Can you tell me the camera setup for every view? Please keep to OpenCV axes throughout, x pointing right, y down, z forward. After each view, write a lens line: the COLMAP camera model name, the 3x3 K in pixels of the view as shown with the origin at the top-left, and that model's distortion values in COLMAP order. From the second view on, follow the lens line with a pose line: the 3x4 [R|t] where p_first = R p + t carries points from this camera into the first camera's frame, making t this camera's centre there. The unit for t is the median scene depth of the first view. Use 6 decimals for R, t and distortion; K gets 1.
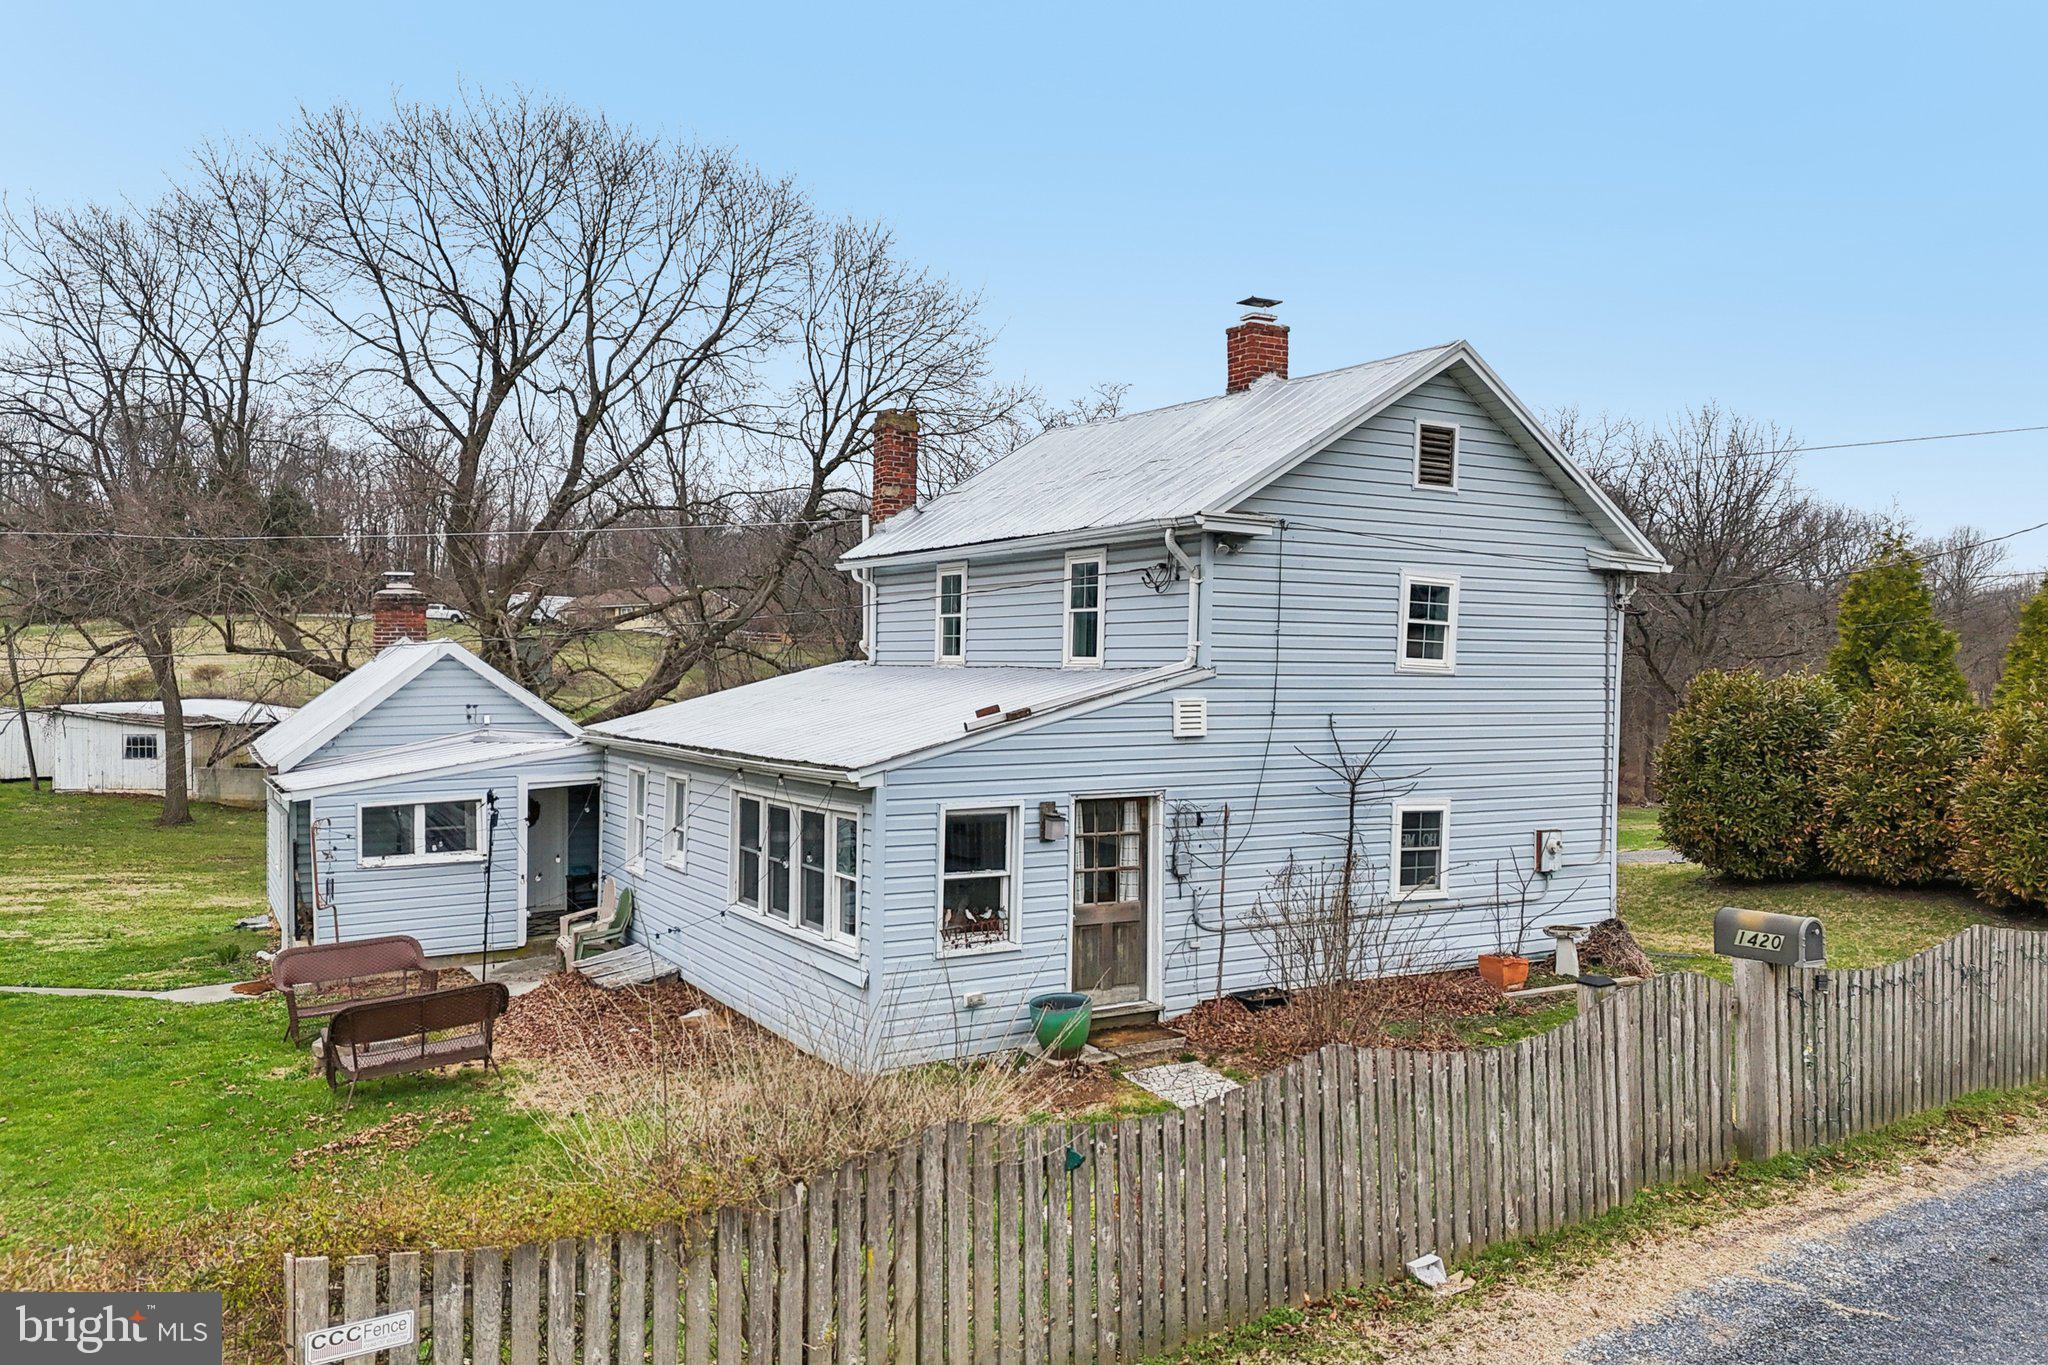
lens RADIAL K [[1495.8, 0, 1030.8], [0, 1495.8, 689.5], [0, 0, 1]] dist [0.088720, -0.087950]
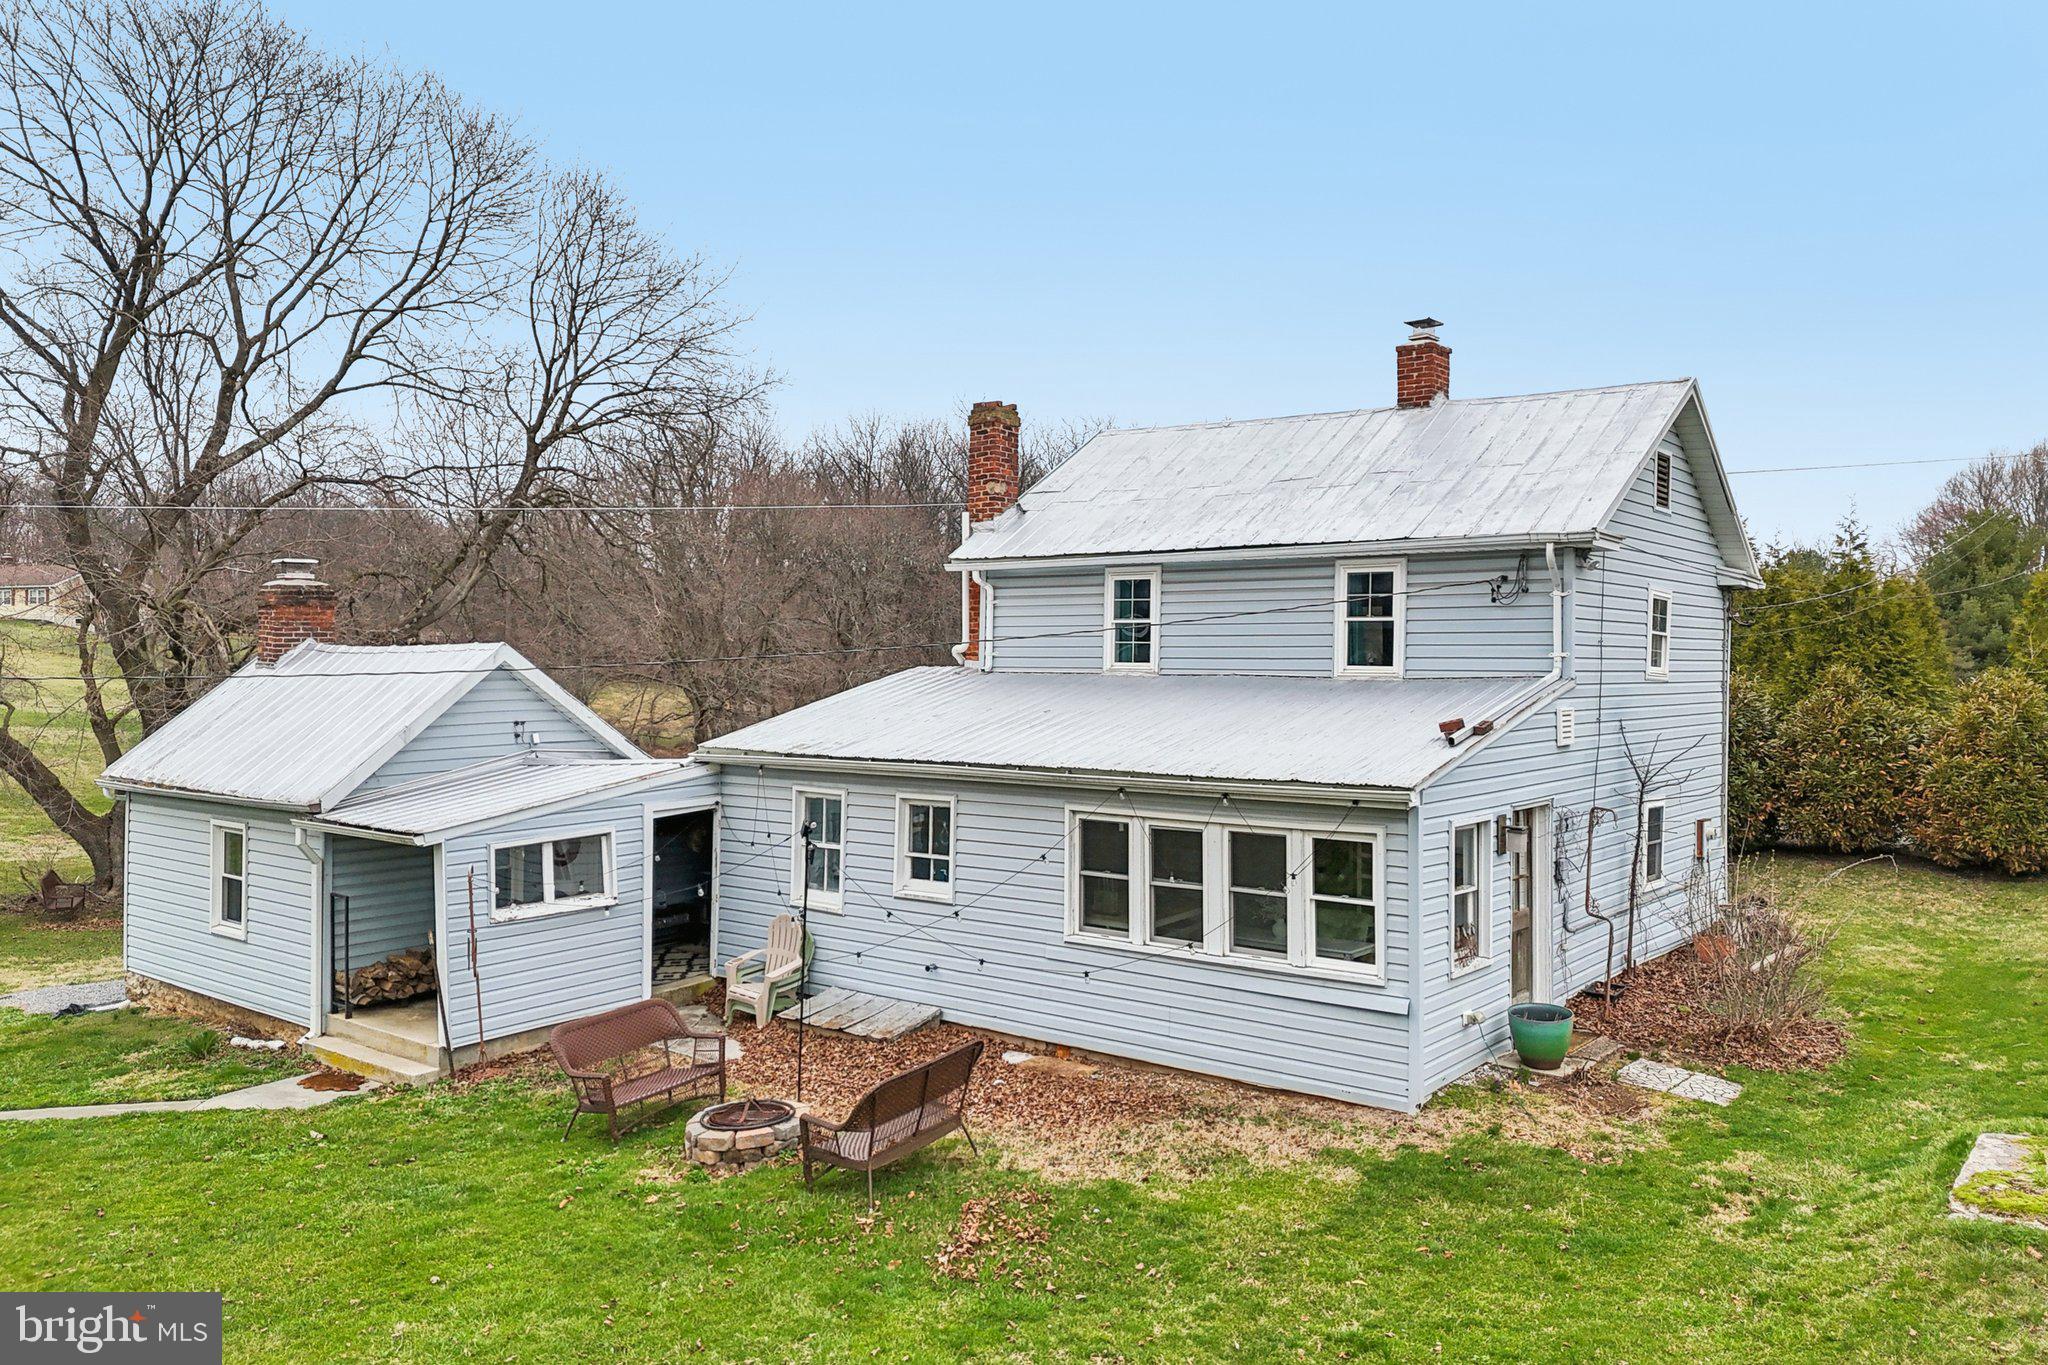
lens RADIAL K [[1513.5, 0, 1035.2], [0, 1513.5, 661.6], [0, 0, 1]] dist [0.072771, -0.063070]
pose [[0.931242, -0.003408, 0.364385, -0.532045], [0.007937, 0.999909, -0.010934, -0.014912], [-0.364315, 0.013074, 0.931184, 0.130224]]
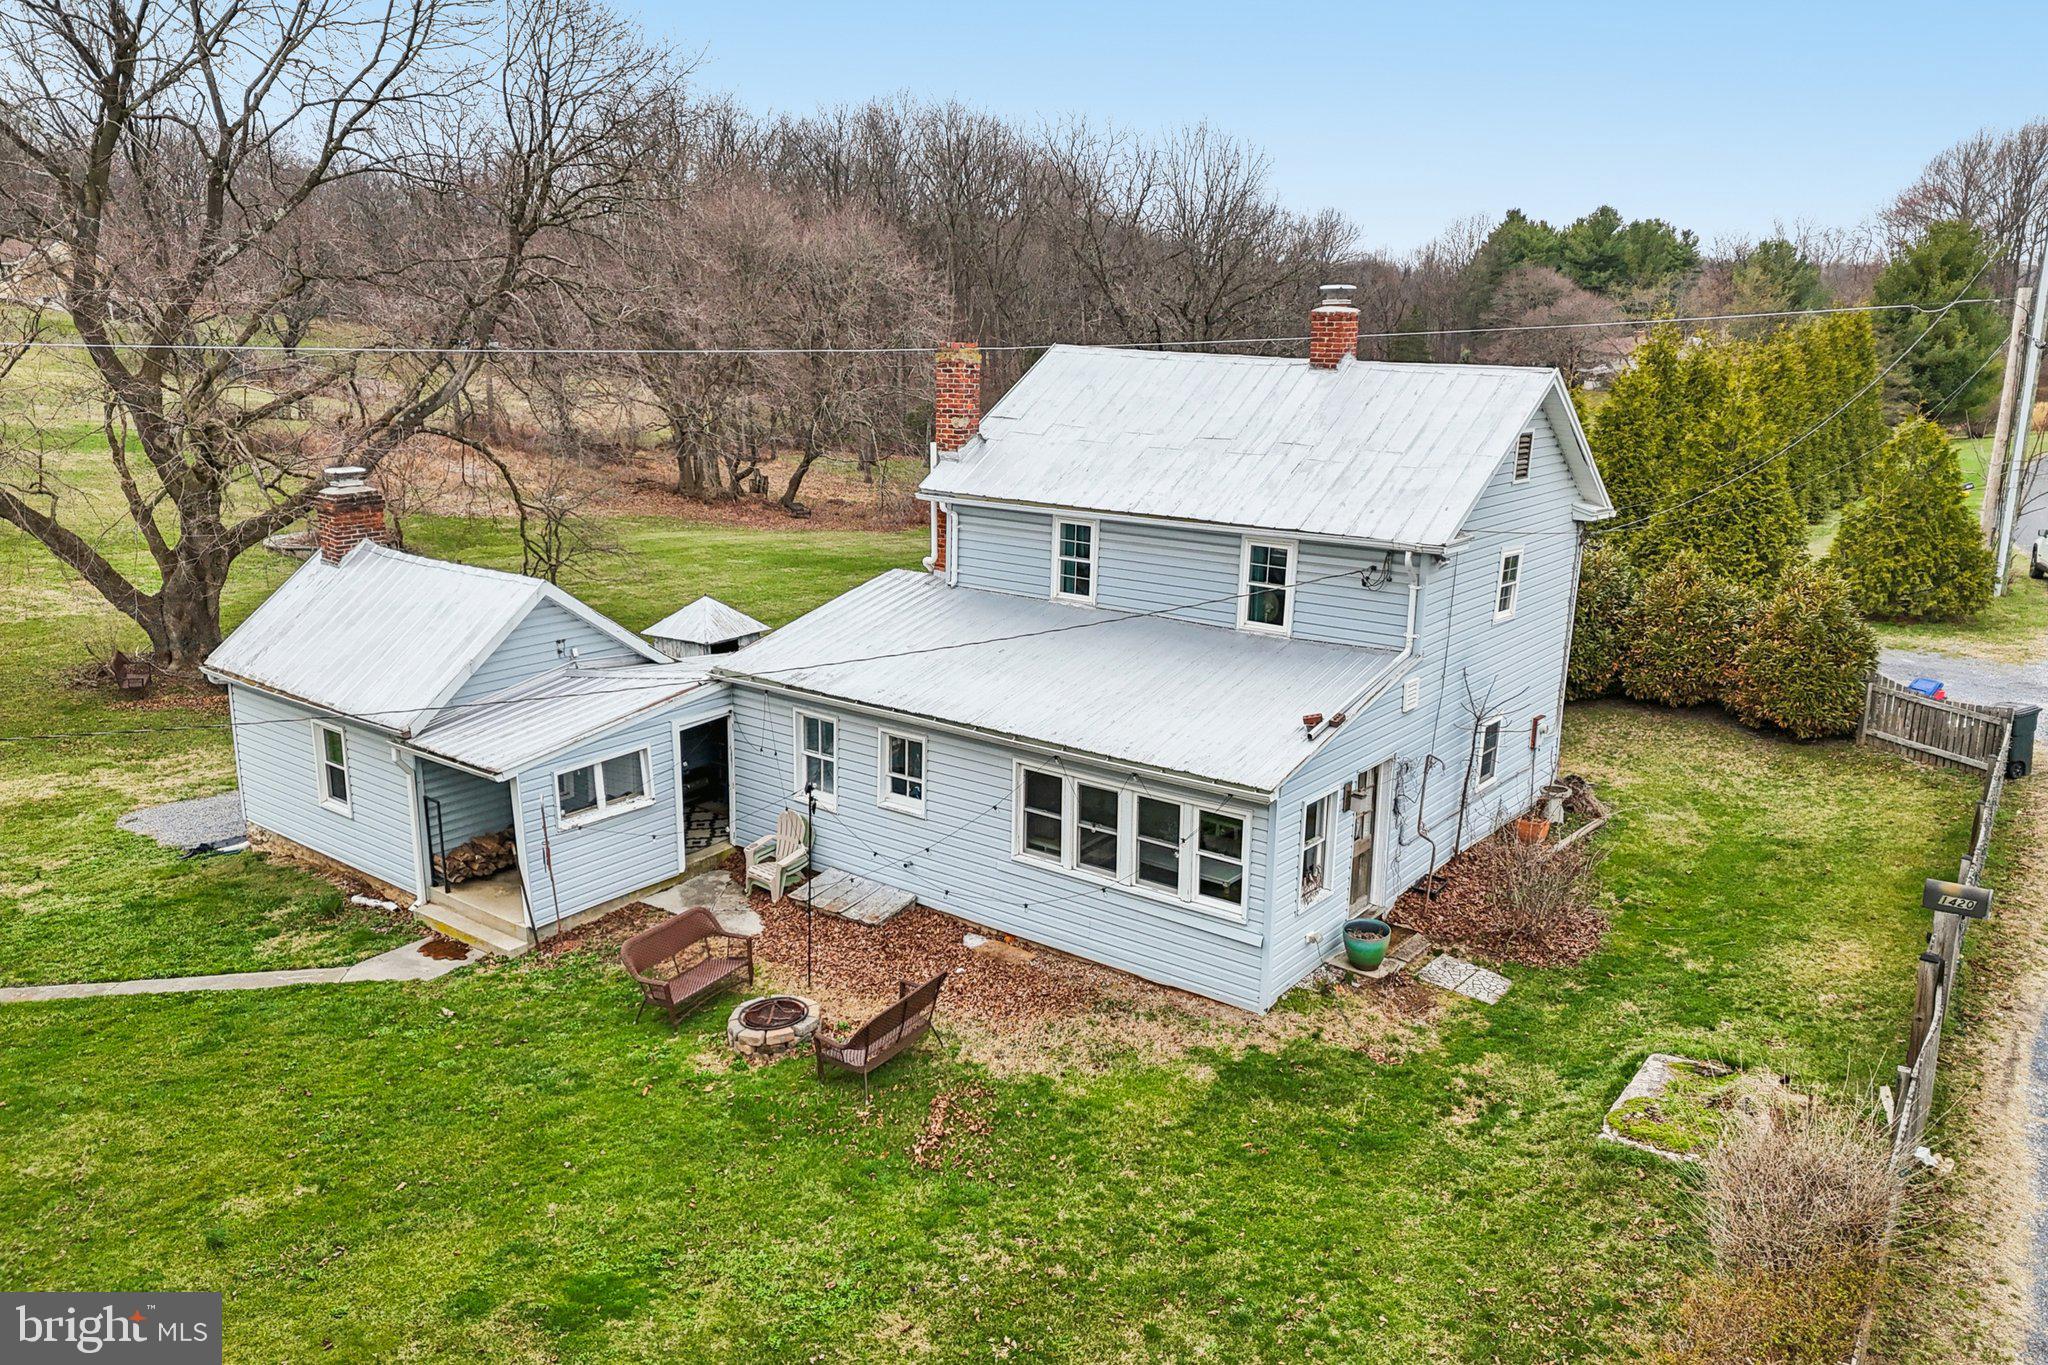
lens RADIAL K [[1485.2, 0, 1032.8], [0, 1485.2, 678.7], [0, 0, 1]] dist [0.084856, -0.082464]
pose [[0.925564, -0.084289, 0.369089, -0.580478], [-0.001637, 0.974001, 0.226539, -0.247826], [-0.378587, -0.210280, 0.901362, -0.035119]]
